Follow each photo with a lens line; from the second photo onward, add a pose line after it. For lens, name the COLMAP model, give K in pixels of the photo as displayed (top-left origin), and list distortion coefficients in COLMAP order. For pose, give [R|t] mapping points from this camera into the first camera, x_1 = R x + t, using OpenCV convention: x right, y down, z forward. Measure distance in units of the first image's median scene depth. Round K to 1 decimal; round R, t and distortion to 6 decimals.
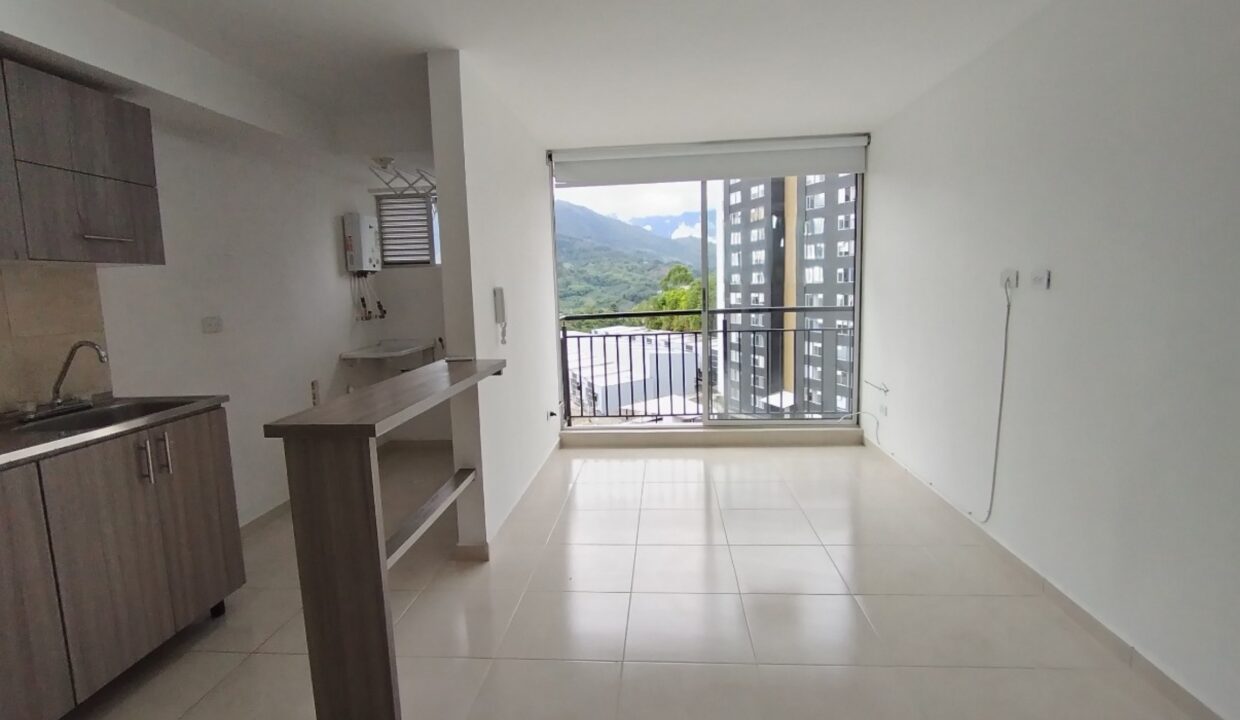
lens RADIAL K [[587.1, 0, 617.5], [0, 587.1, 357.6], [0, 0, 1]] dist [-0.012817, 0.000195]
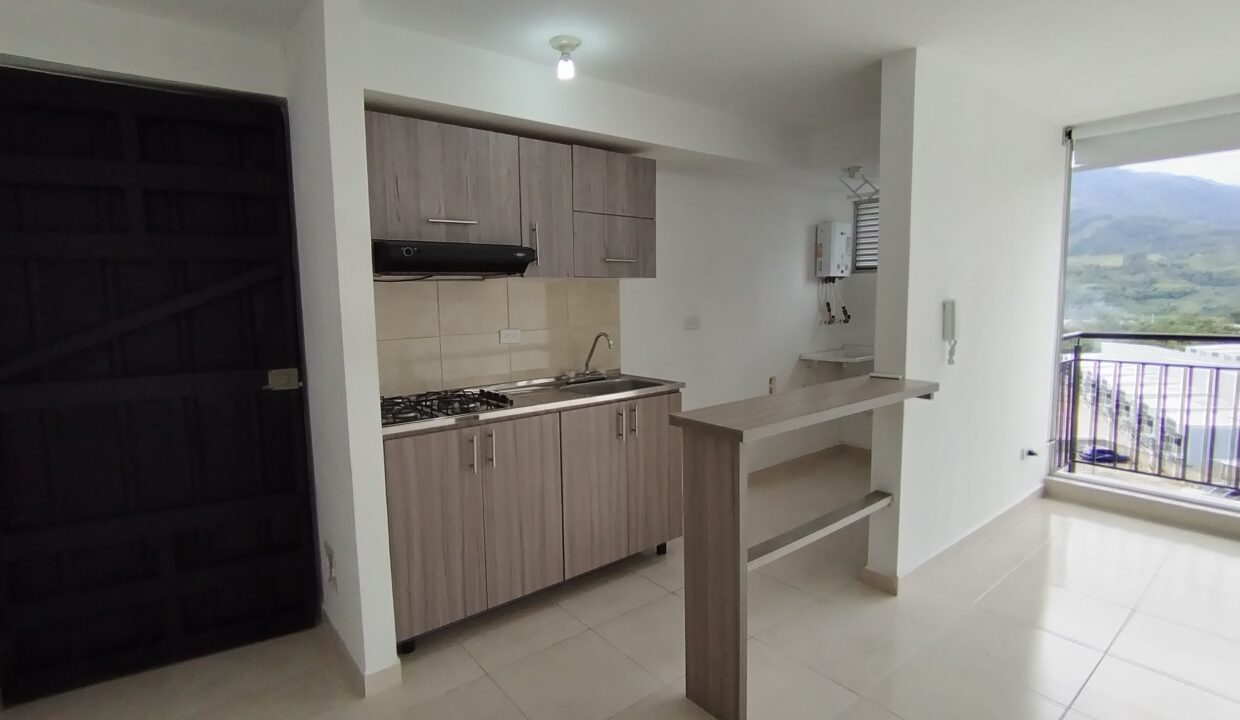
lens RADIAL K [[587.1, 0, 613.1], [0, 587.1, 354.5], [0, 0, 1]] dist [-0.012817, 0.000195]
pose [[0.675160, 0.097575, -0.731190, 0.086028], [-0.096452, 0.994381, 0.043636, -0.021874], [0.731339, 0.041063, 0.680777, 0.022521]]
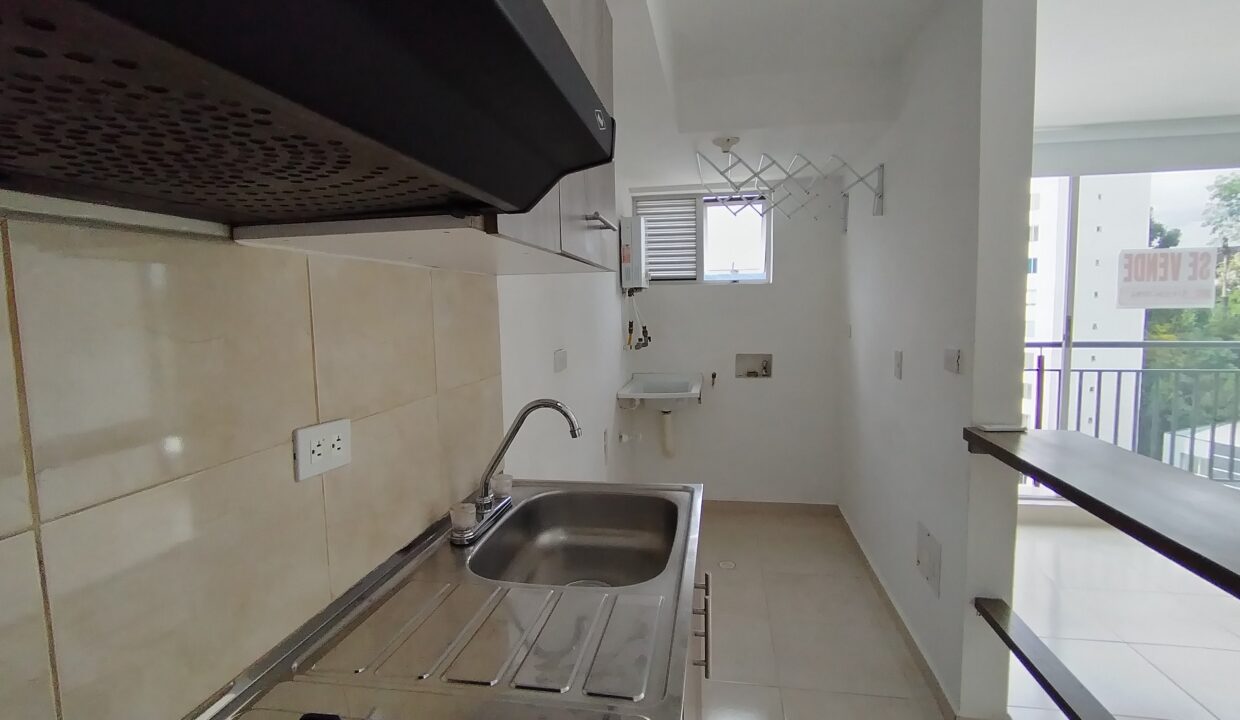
lens RADIAL K [[587.1, 0, 616.2], [0, 587.1, 354.1], [0, 0, 1]] dist [-0.012817, 0.000195]
pose [[0.995287, 0.019067, -0.095078, -0.434396], [-0.023021, 0.998908, -0.040665, -0.027992], [0.094199, 0.042662, 0.994639, 0.233937]]
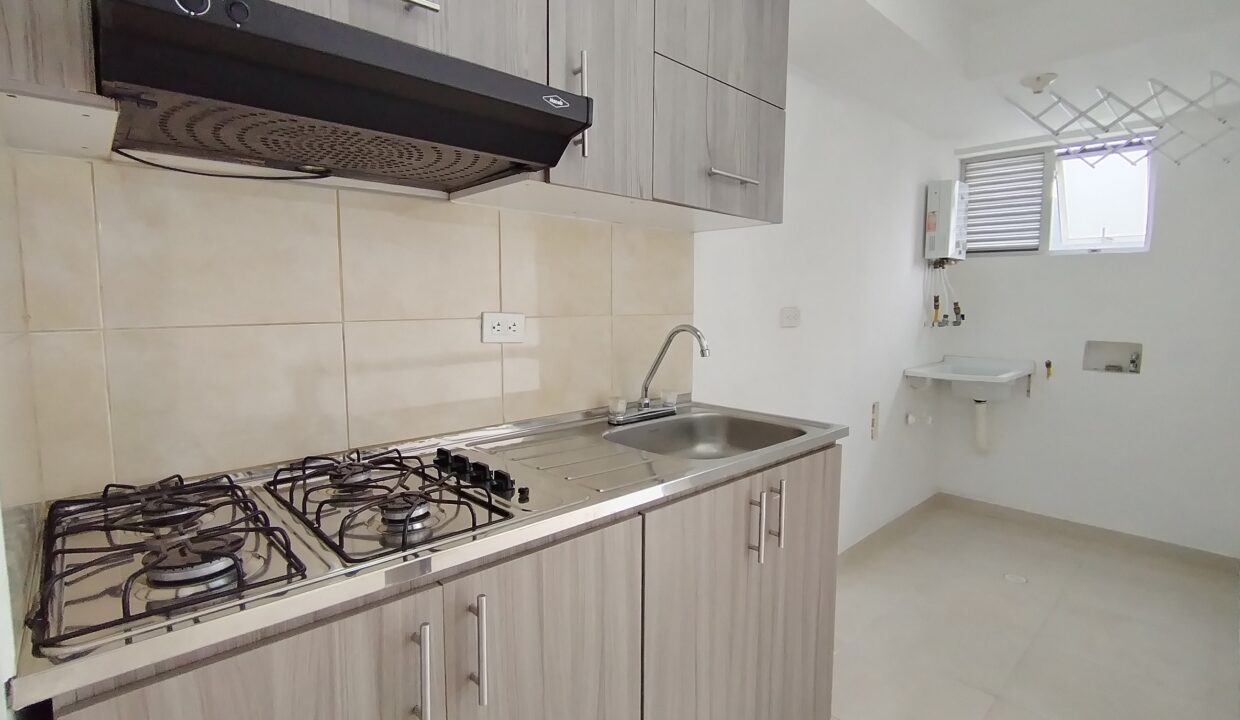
lens RADIAL K [[587.1, 0, 615.7], [0, 587.1, 353.3], [0, 0, 1]] dist [-0.012817, 0.000195]
pose [[0.737177, 0.094905, -0.669001, -0.269610], [-0.112463, 0.993510, 0.017016, 0.002305], [0.666274, 0.062694, 0.743067, 0.221534]]
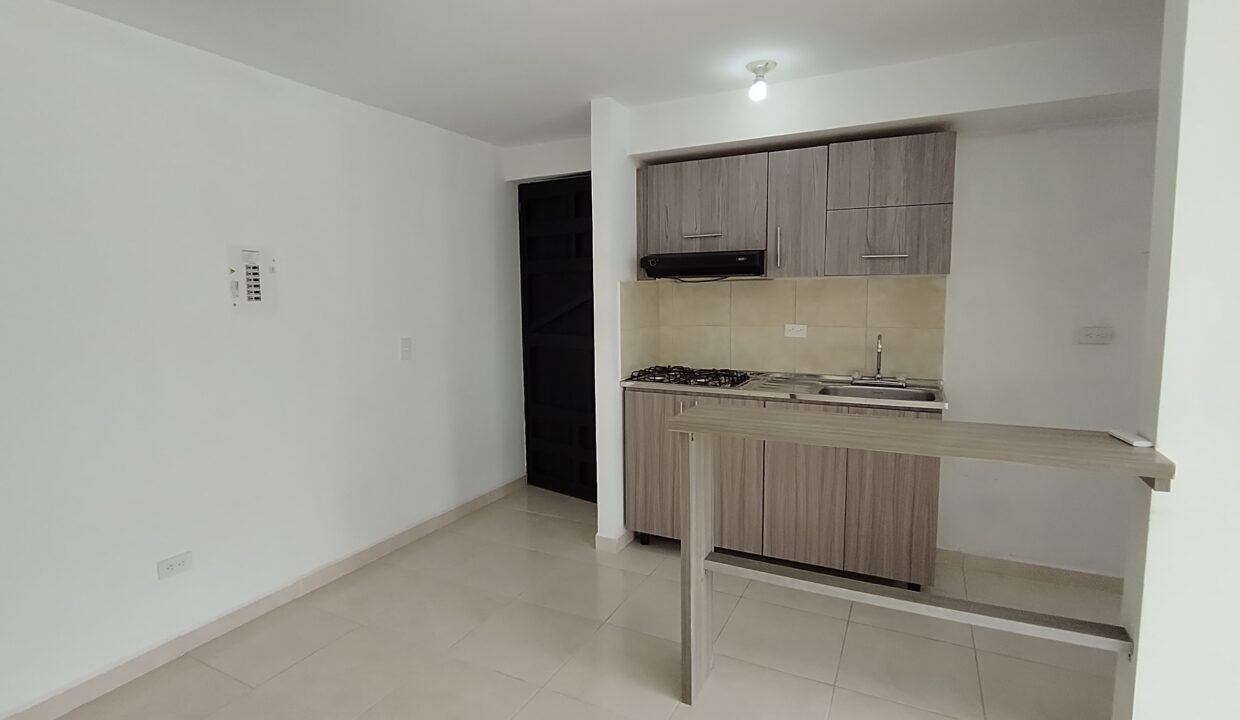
lens RADIAL K [[587.1, 0, 612.4], [0, 587.1, 352.1], [0, 0, 1]] dist [-0.012817, 0.000195]
pose [[-0.396694, 0.129864, -0.908718, 0.289814], [-0.089638, 0.979731, 0.179144, -0.094735], [0.913564, 0.152521, -0.377012, 0.522609]]
